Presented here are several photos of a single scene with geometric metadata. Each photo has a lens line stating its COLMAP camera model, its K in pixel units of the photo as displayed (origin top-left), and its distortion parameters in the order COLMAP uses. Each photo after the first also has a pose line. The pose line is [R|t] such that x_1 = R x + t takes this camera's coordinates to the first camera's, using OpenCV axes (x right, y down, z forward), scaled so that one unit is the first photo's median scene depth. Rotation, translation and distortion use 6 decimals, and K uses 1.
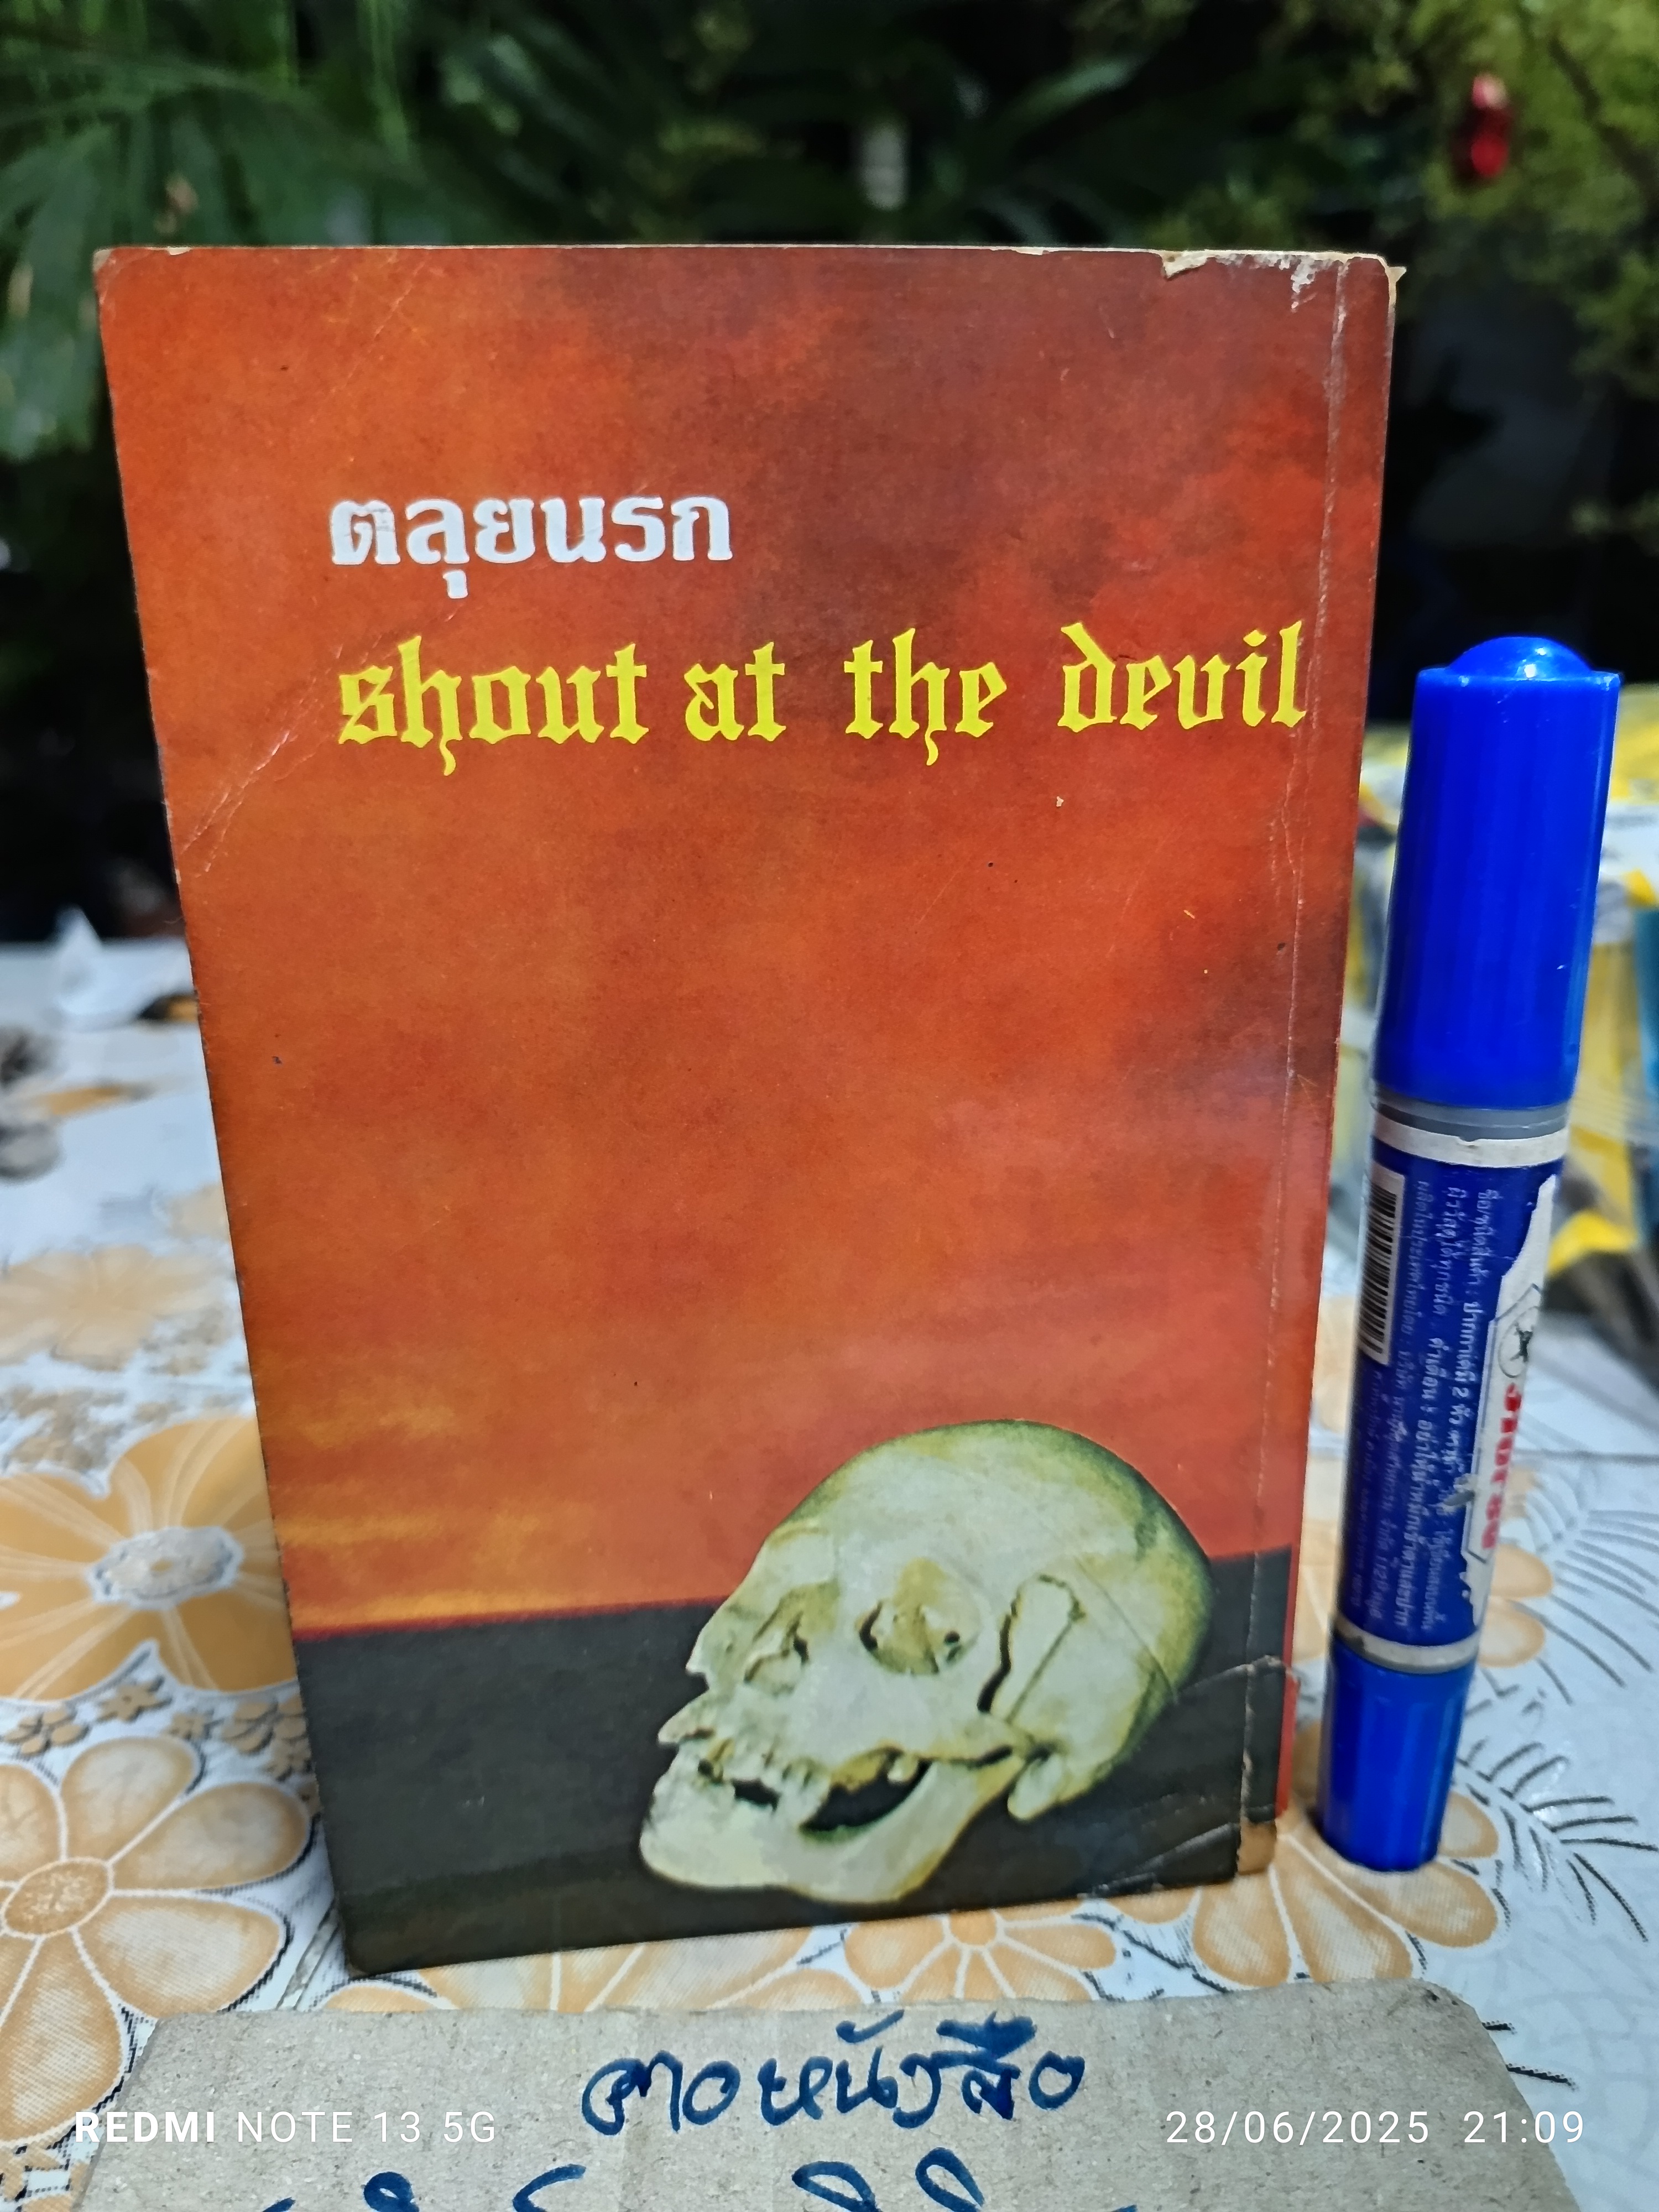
lens RADIAL K [[1588.1, 0, 825.8], [0, 1588.1, 1113.1], [0, 0, 1]] dist [-0.041259, 0.006694]
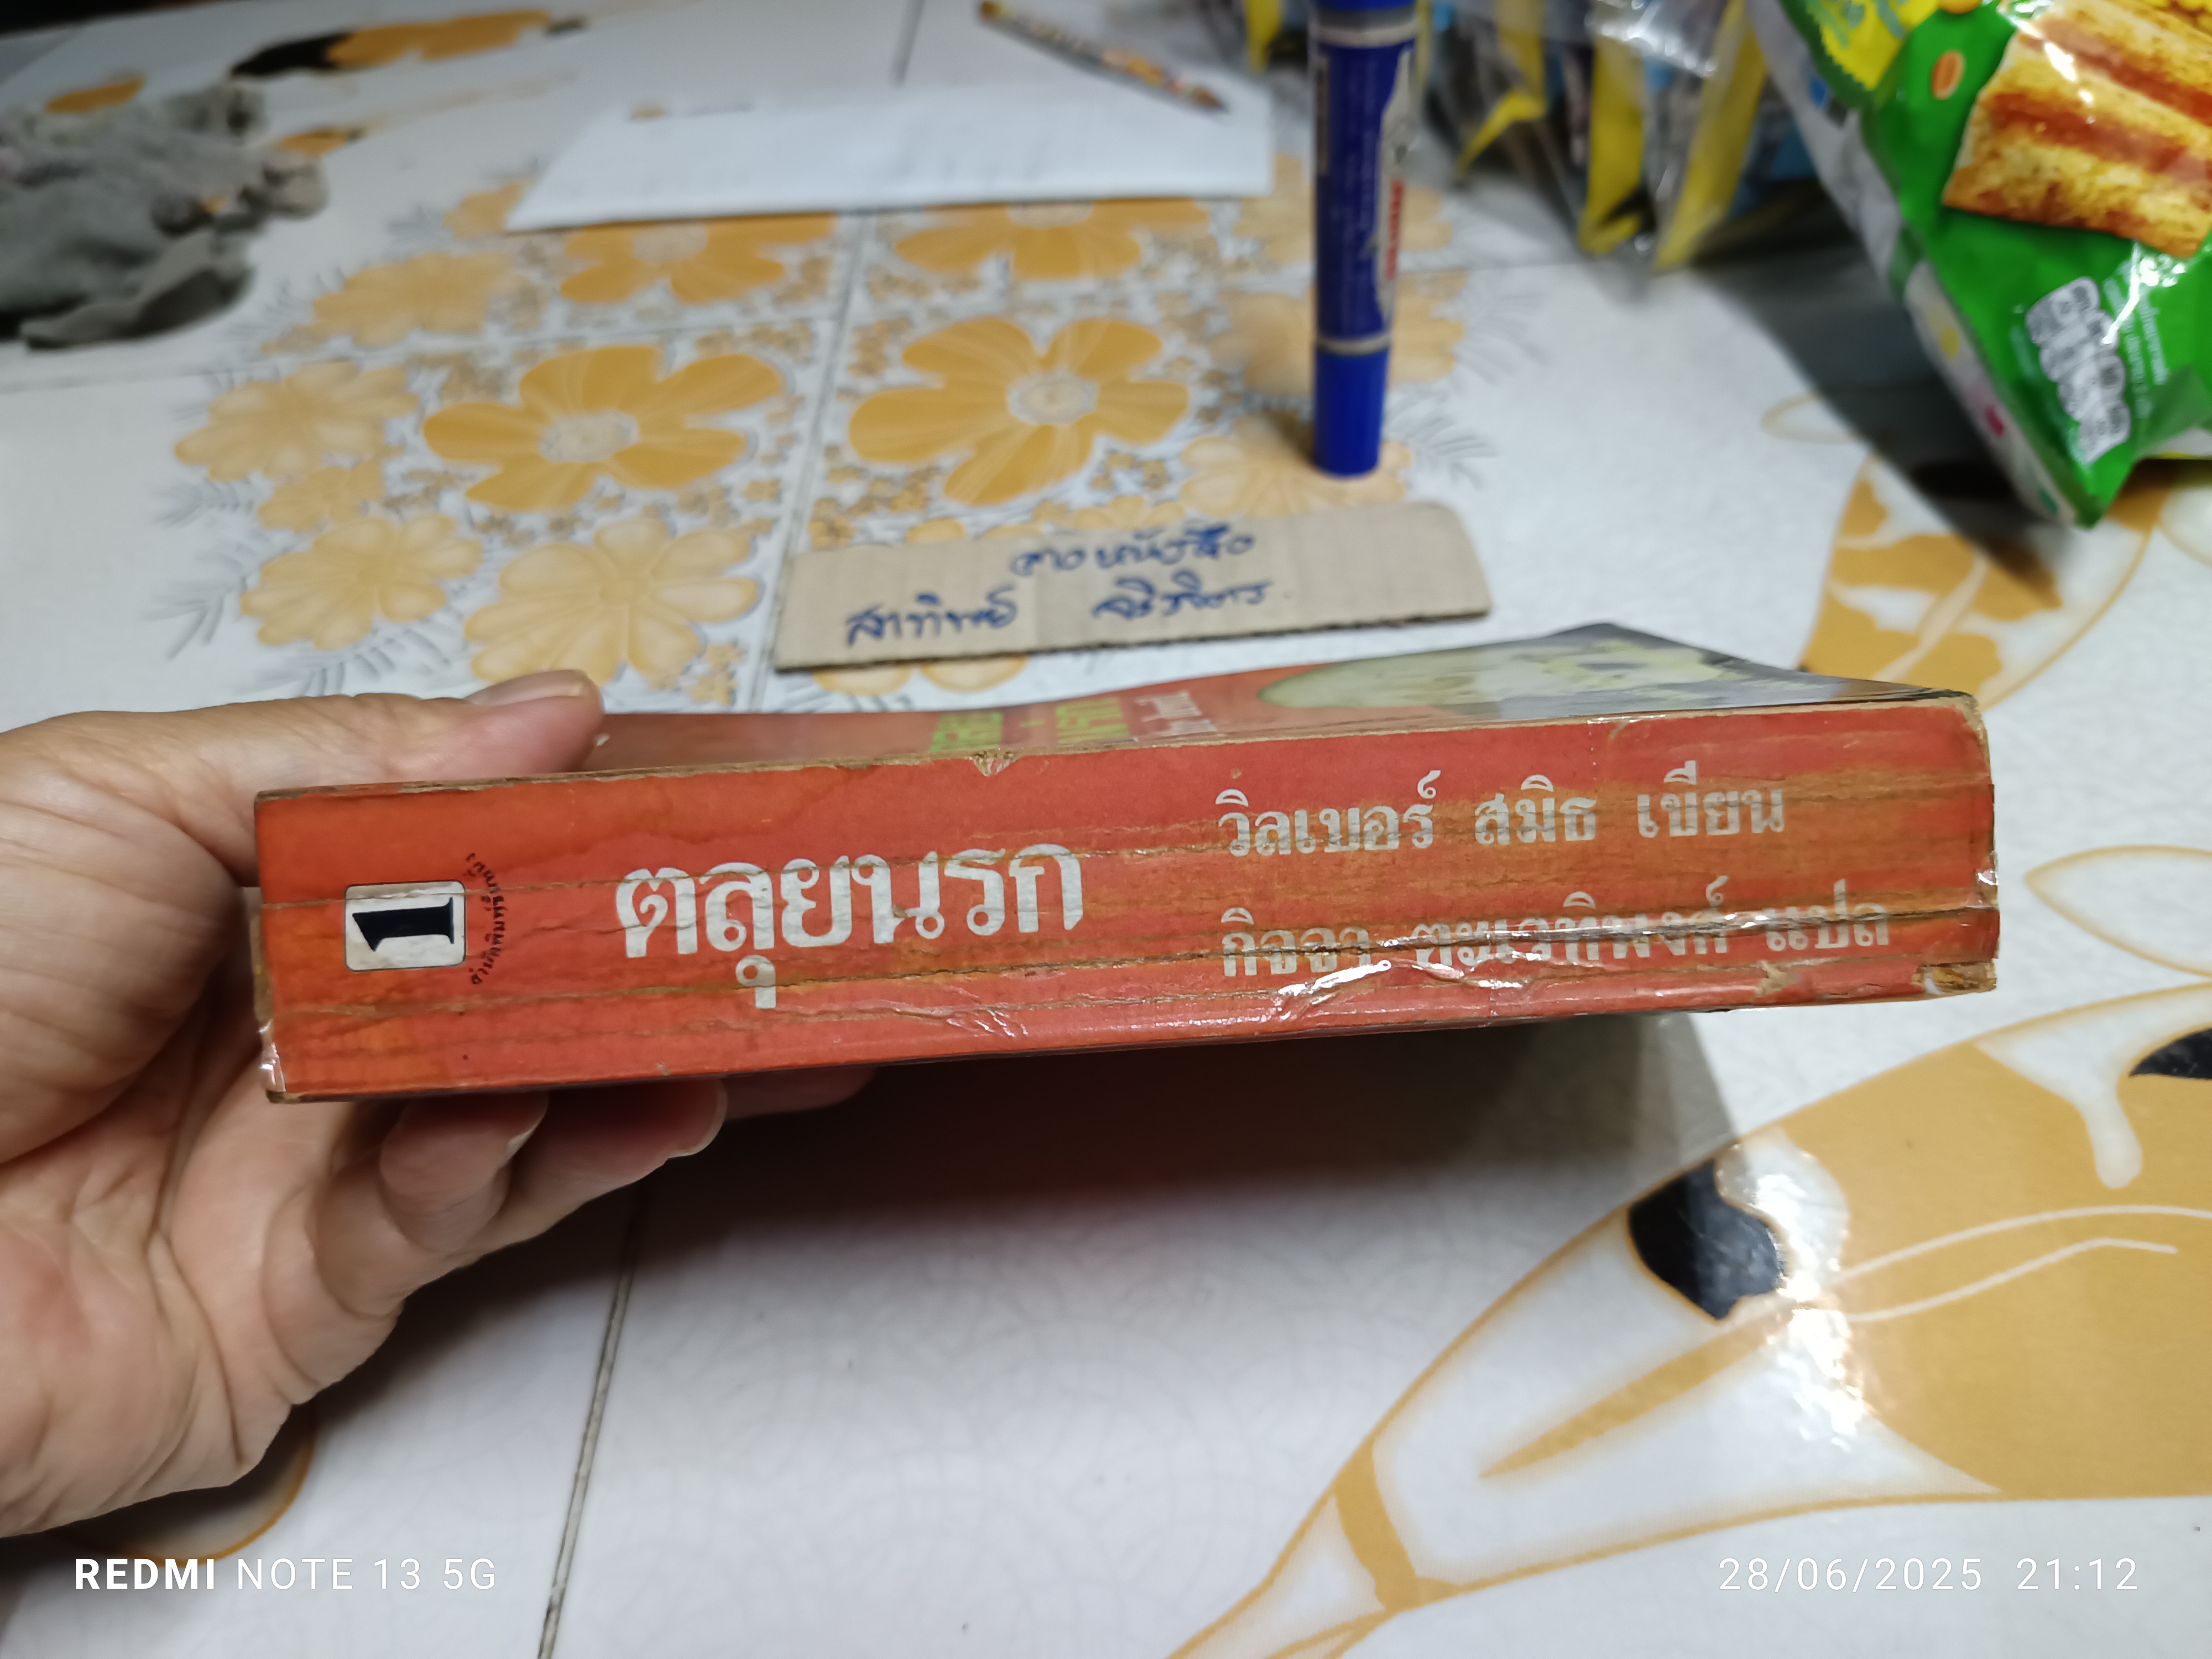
lens RADIAL K [[1588.1, 0, 1110.6], [0, 1588.1, 832.5], [0, 0, 1]] dist [-0.041259, 0.006694]
pose [[0.986970, -0.144108, 0.071572, -0.108228], [0.100057, 0.898033, 0.428398, 0.033748], [-0.126010, -0.415655, 0.900751, -0.791642]]
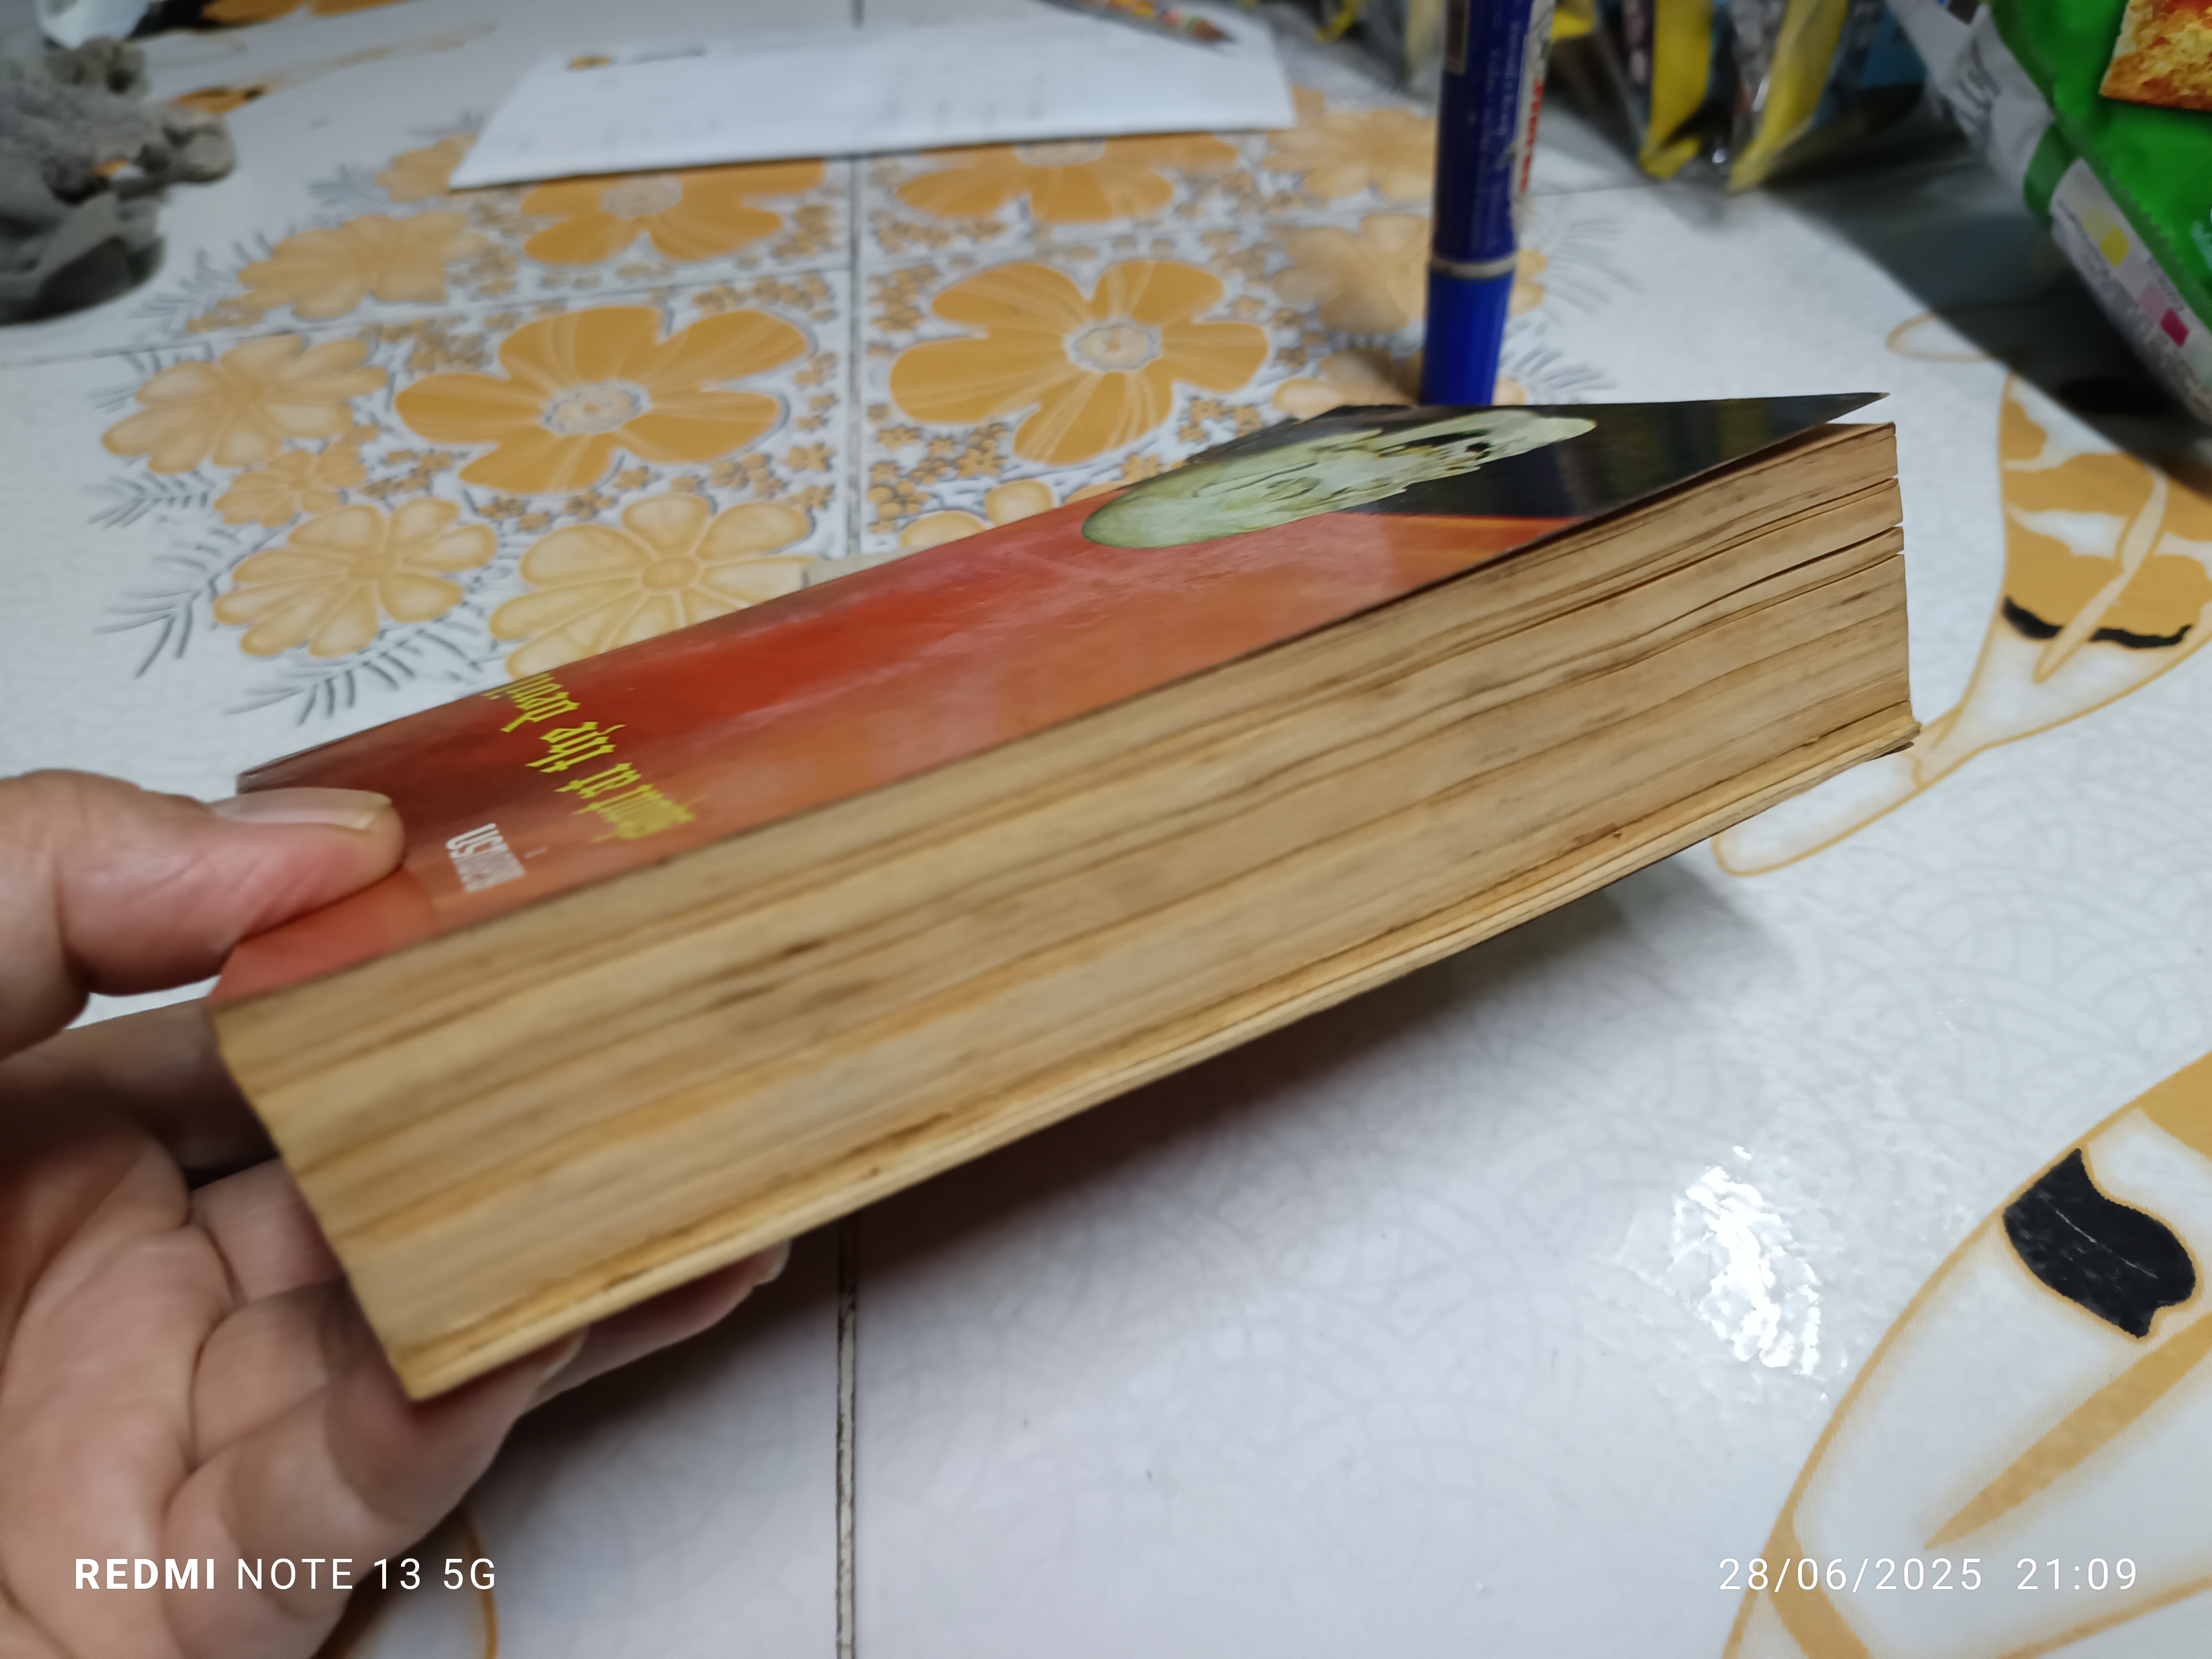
lens RADIAL K [[1588.1, 0, 1100.5], [0, 1588.1, 839.4], [0, 0, 1]] dist [-0.041259, 0.006694]
pose [[0.969834, -0.199754, 0.139717, -0.338699], [0.118369, 0.886954, 0.446431, 0.082291], [-0.213099, -0.416426, 0.883843, -0.583787]]
